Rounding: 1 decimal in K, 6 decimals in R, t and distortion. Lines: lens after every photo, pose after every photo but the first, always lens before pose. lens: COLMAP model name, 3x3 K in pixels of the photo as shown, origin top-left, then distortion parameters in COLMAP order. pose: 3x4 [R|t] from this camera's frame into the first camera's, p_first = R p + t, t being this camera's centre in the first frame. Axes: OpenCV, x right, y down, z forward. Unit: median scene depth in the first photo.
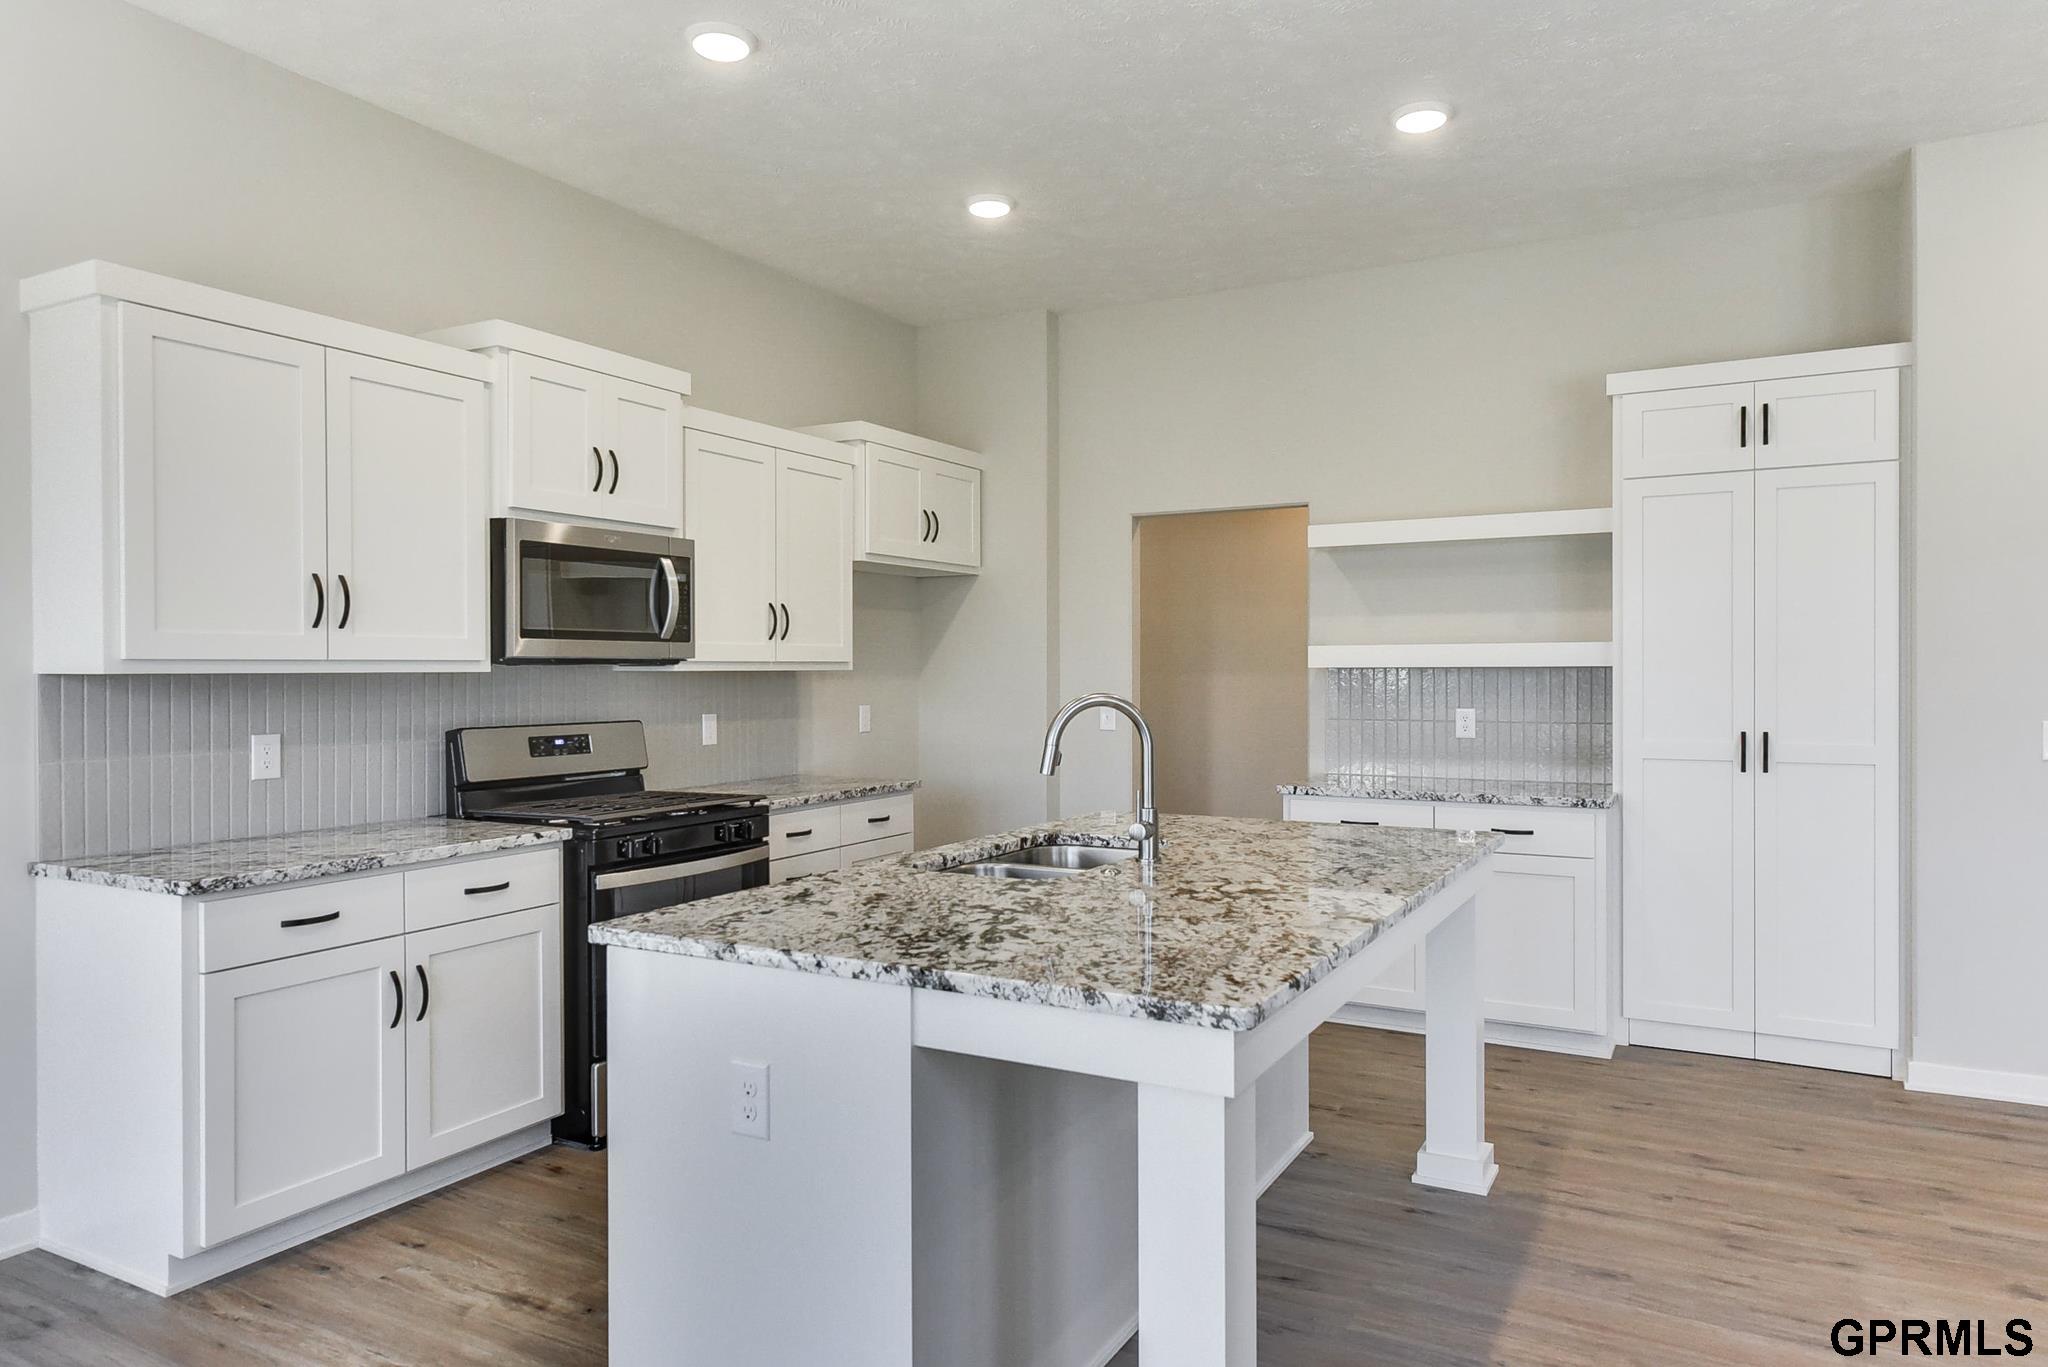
lens RADIAL K [[1273.3, 0, 1024.0], [0, 1273.3, 683.5], [0, 0, 1]] dist [0.002115, -0.000920]
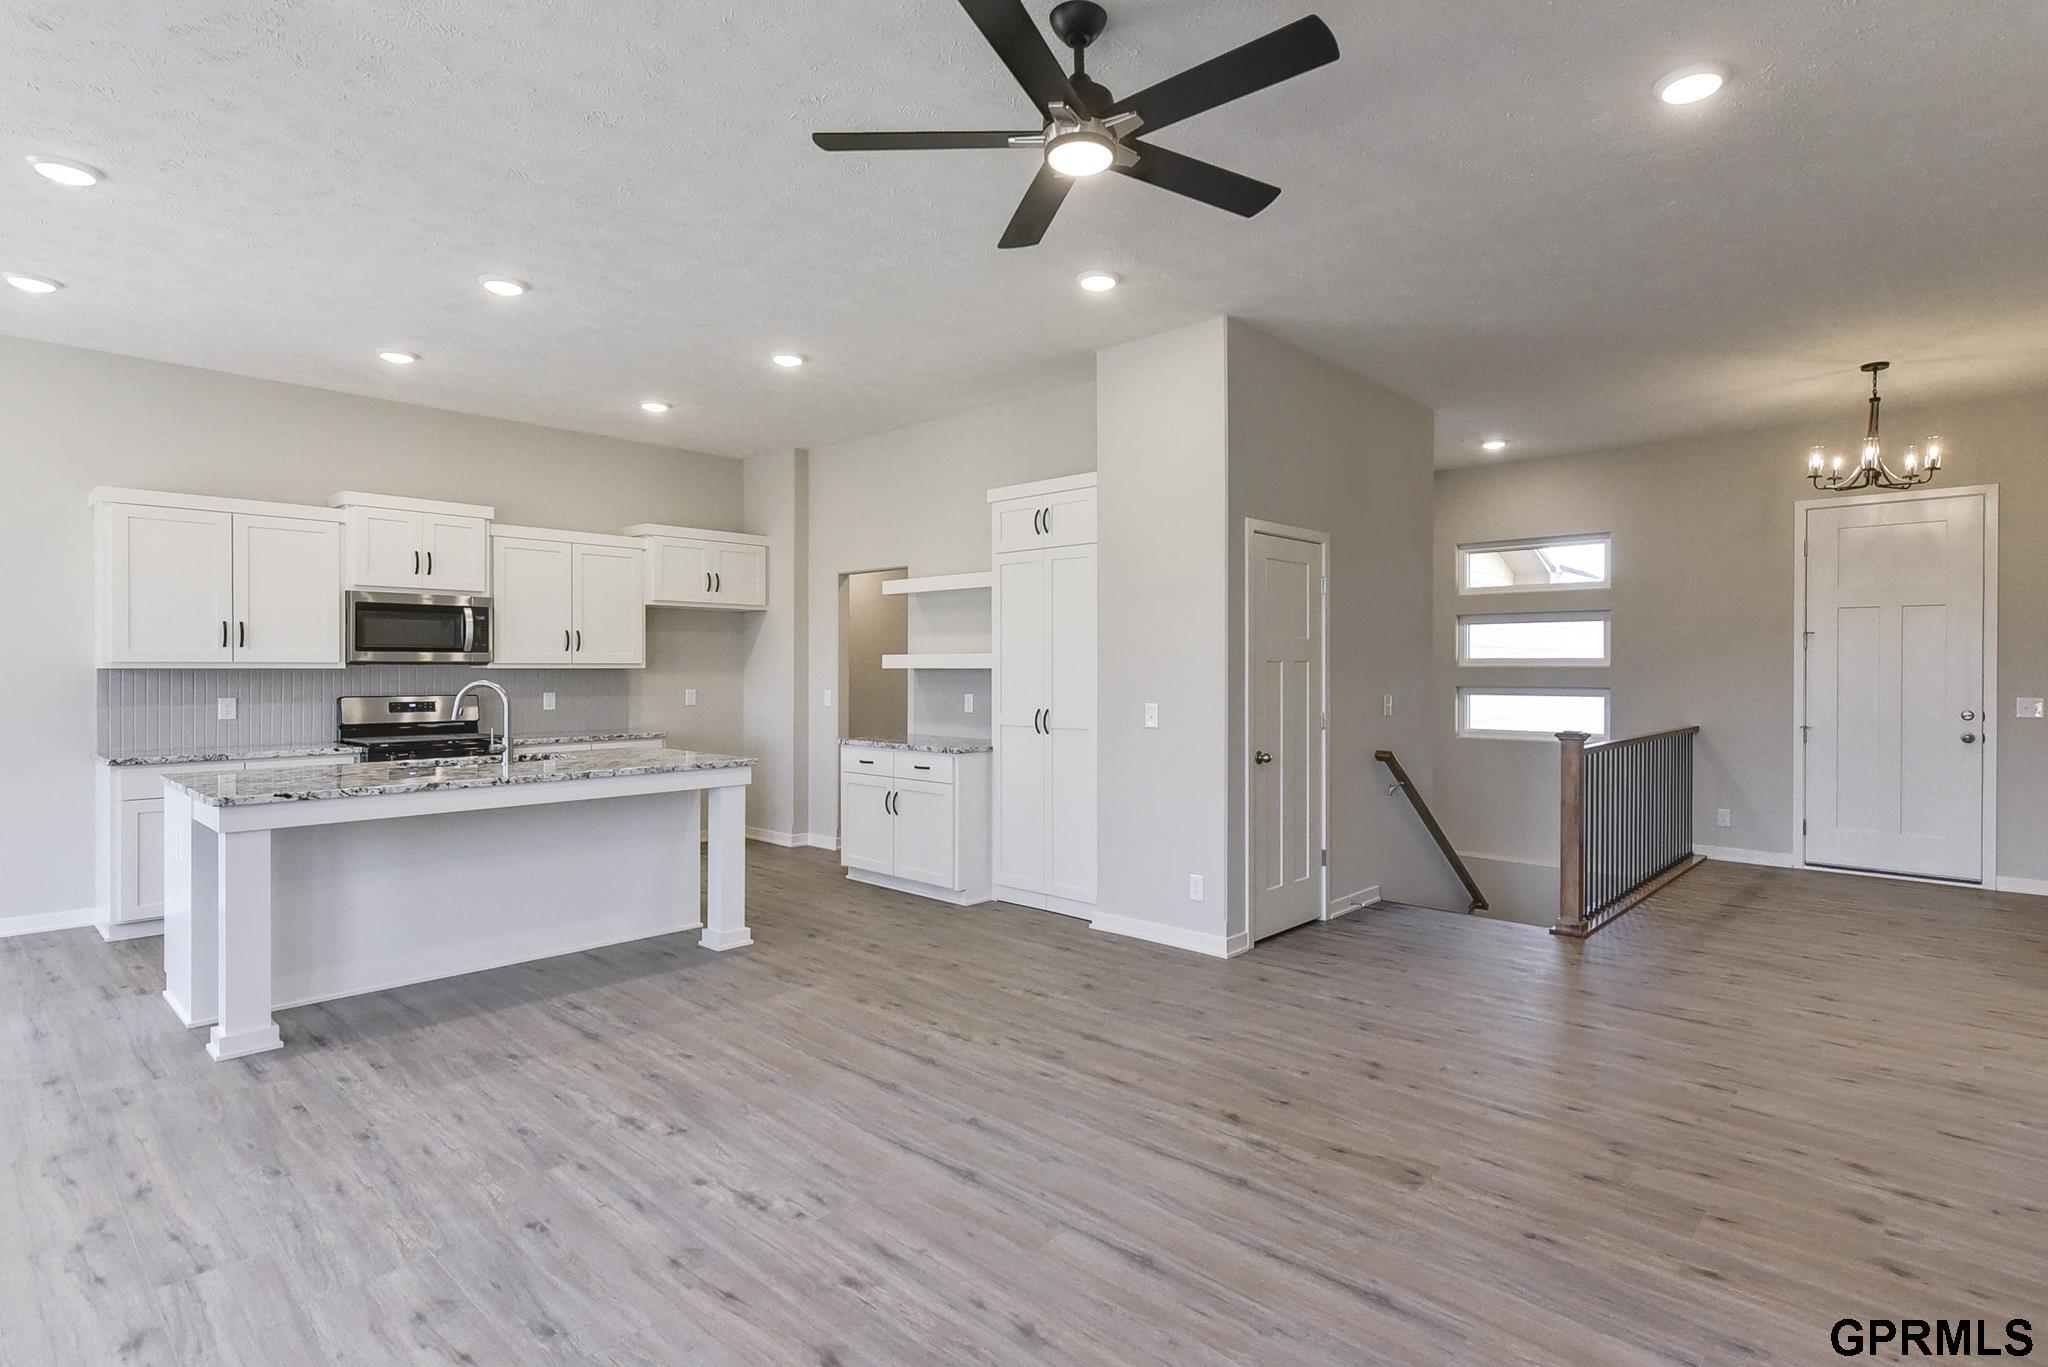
lens RADIAL K [[1001.0, 0, 1077.1], [0, 1001.0, 675.1], [0, 0, 1]] dist [-0.000599, -0.000386]
pose [[0.978001, 0.006336, -0.208503, 0.888360], [-0.007022, 0.999972, -0.002550, -0.002351], [0.208481, 0.003958, 0.978018, -0.247443]]
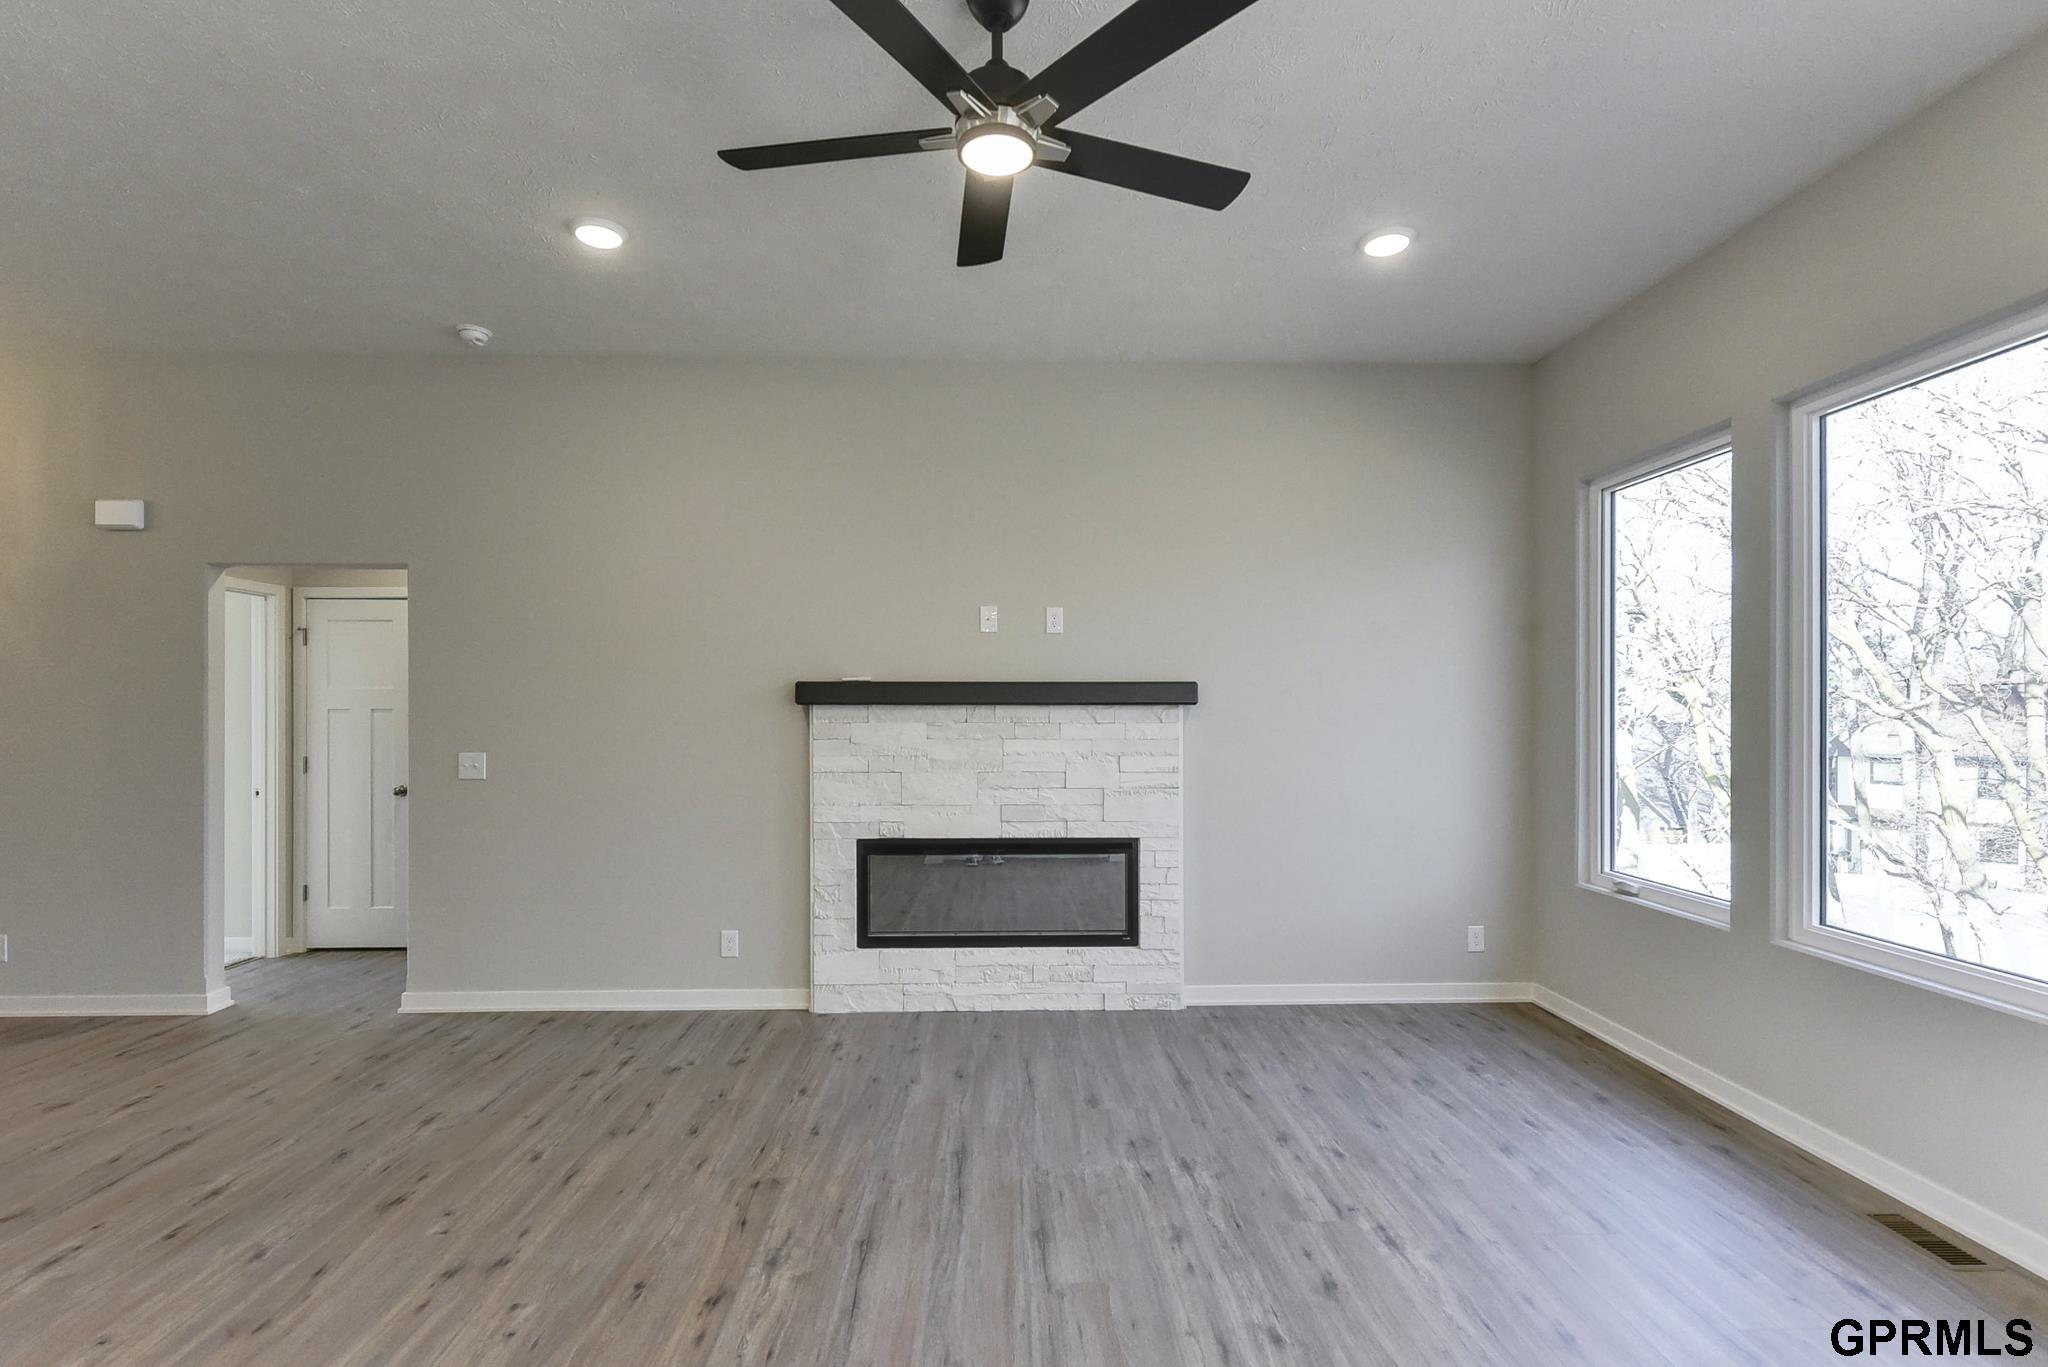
lens RADIAL K [[963.4, 0, 1024.0], [0, 963.4, 683.5], [0, 0, 1]] dist [-0.001105, -0.000183]
pose [[-0.512570, 0.026513, 0.858236, 0.319131], [0.012896, 0.999648, -0.023180, -0.012374], [-0.858549, -0.000814, -0.512731, 0.576030]]
